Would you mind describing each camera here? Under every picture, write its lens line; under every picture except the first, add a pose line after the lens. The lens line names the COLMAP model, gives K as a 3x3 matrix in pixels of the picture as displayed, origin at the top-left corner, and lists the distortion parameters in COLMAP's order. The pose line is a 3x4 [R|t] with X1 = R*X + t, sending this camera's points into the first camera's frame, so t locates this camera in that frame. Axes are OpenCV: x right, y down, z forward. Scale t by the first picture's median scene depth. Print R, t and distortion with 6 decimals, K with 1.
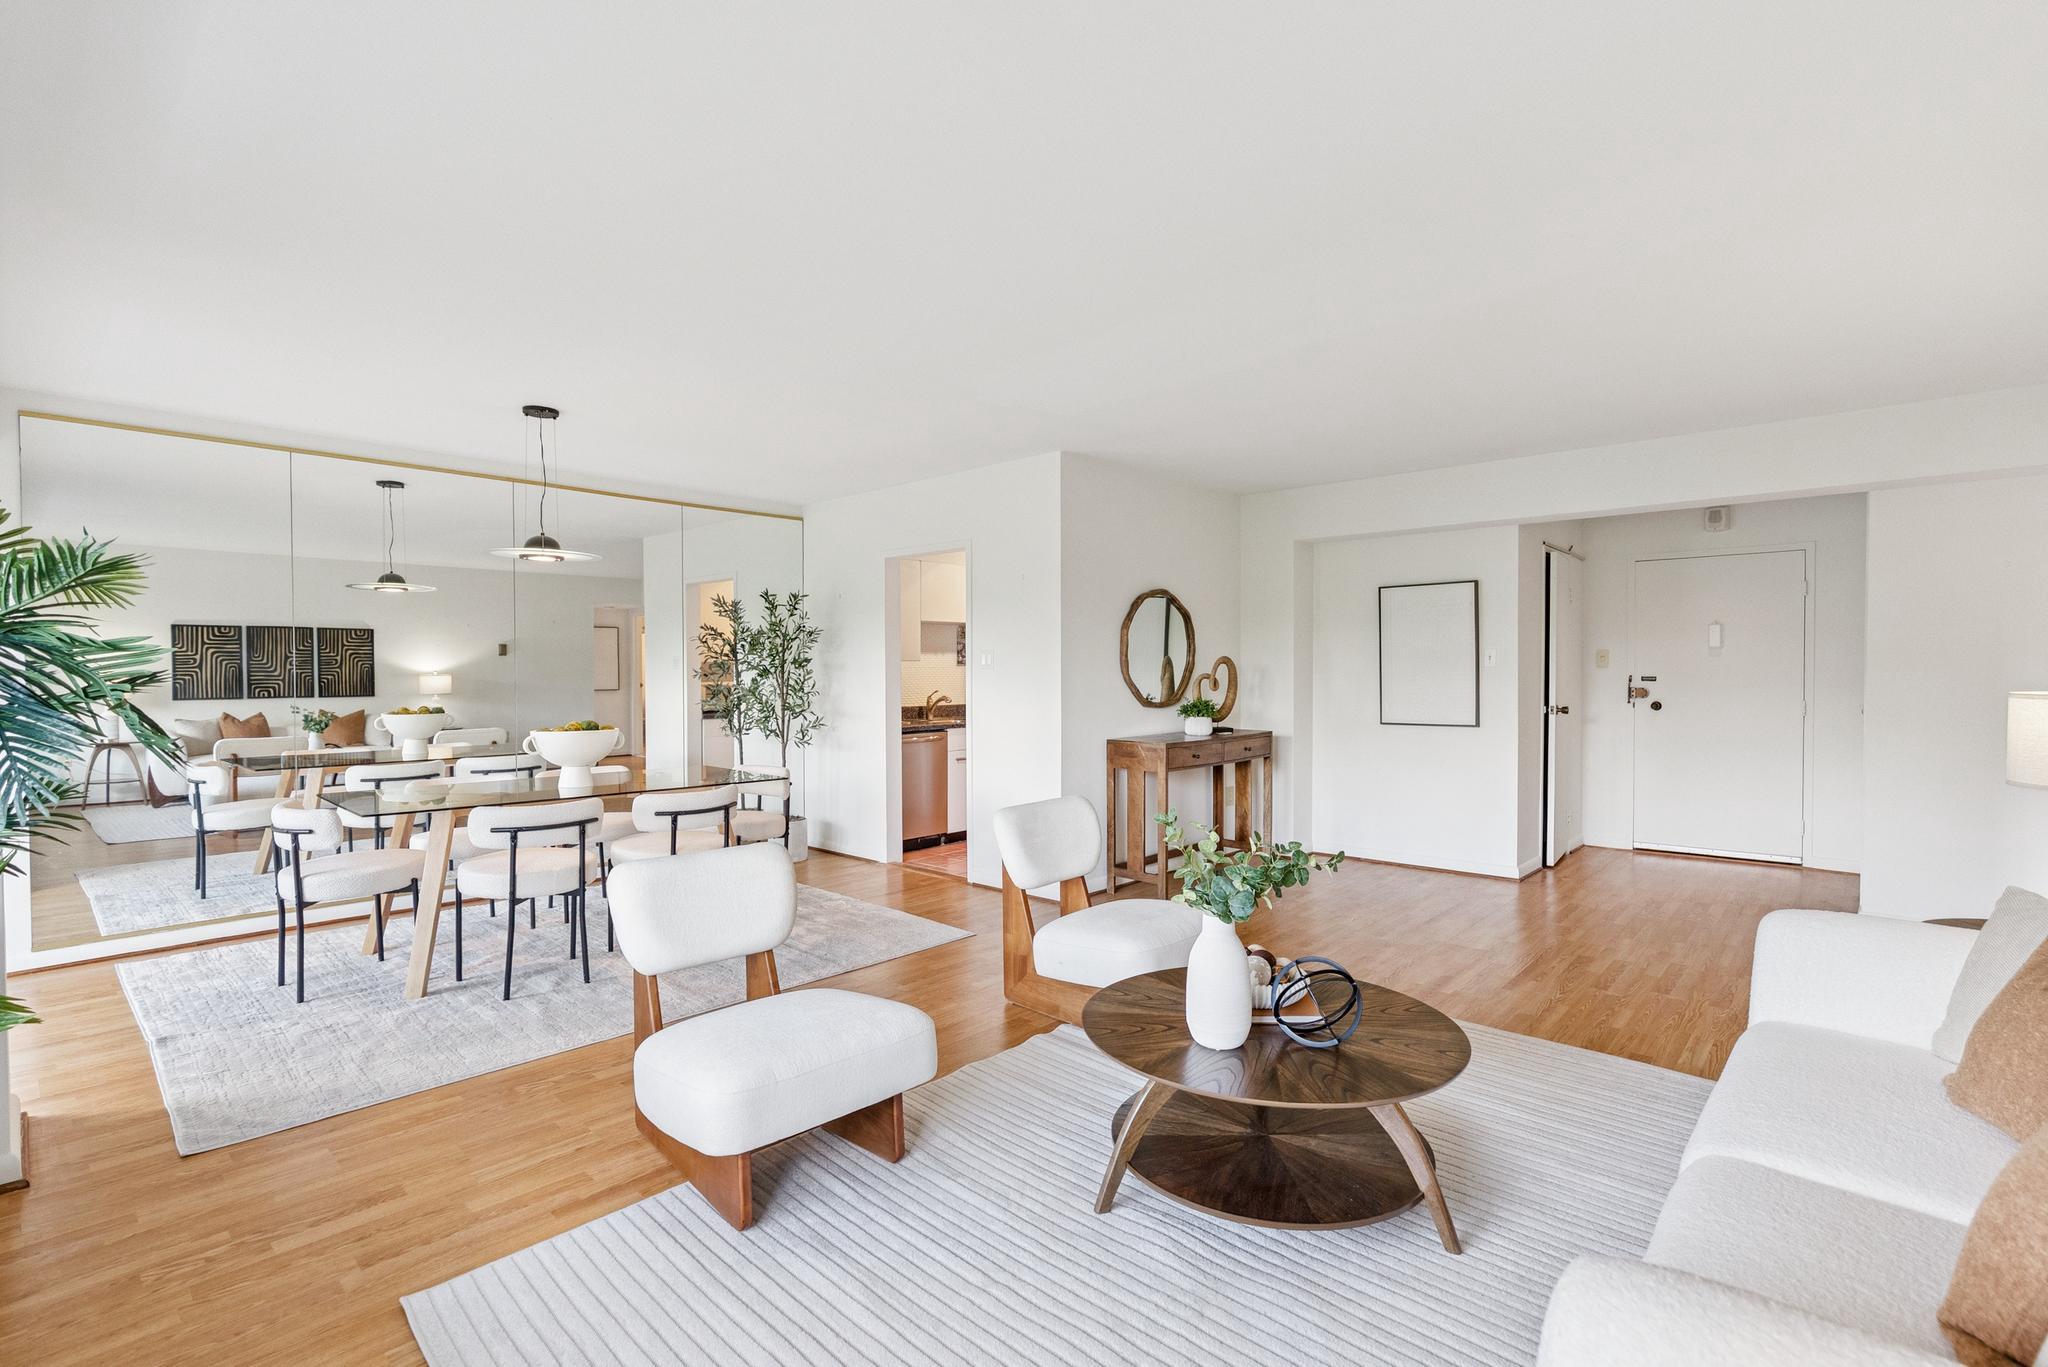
lens RADIAL K [[957.6, 0, 1078.5], [0, 957.6, 686.3], [0, 0, 1]] dist [-0.020094, 0.004153]
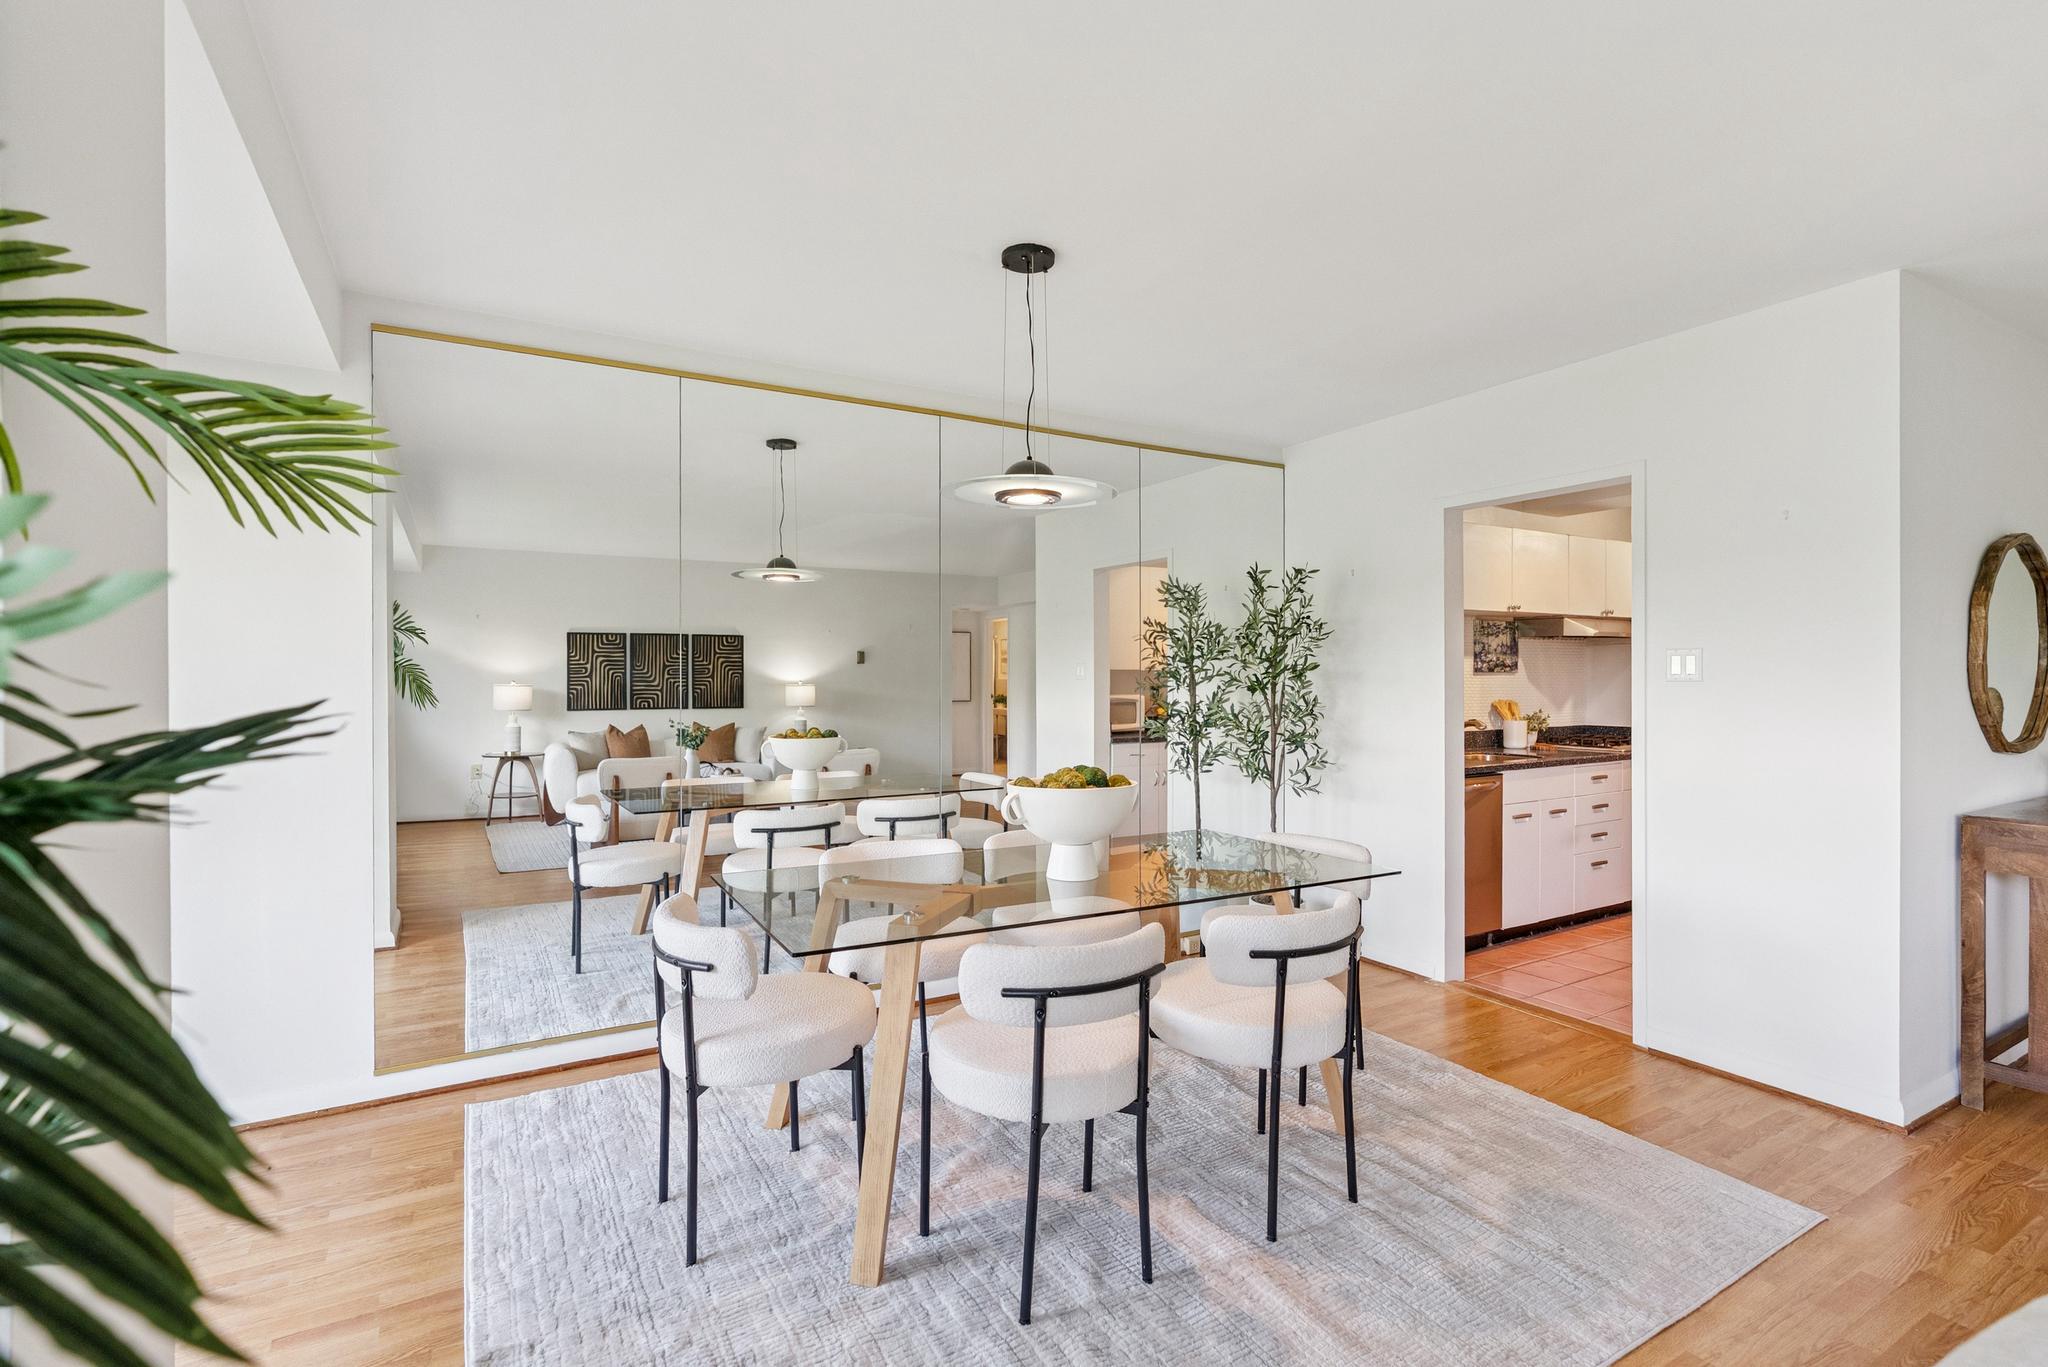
lens RADIAL K [[957.6, 0, 1016.3], [0, 957.6, 676.5], [0, 0, 1]] dist [-0.020094, 0.004153]
pose [[0.942796, -0.000512, -0.333371, -0.244949], [-0.005887, 0.999817, -0.018183, -0.006784], [0.333320, 0.019105, 0.942620, 0.283663]]
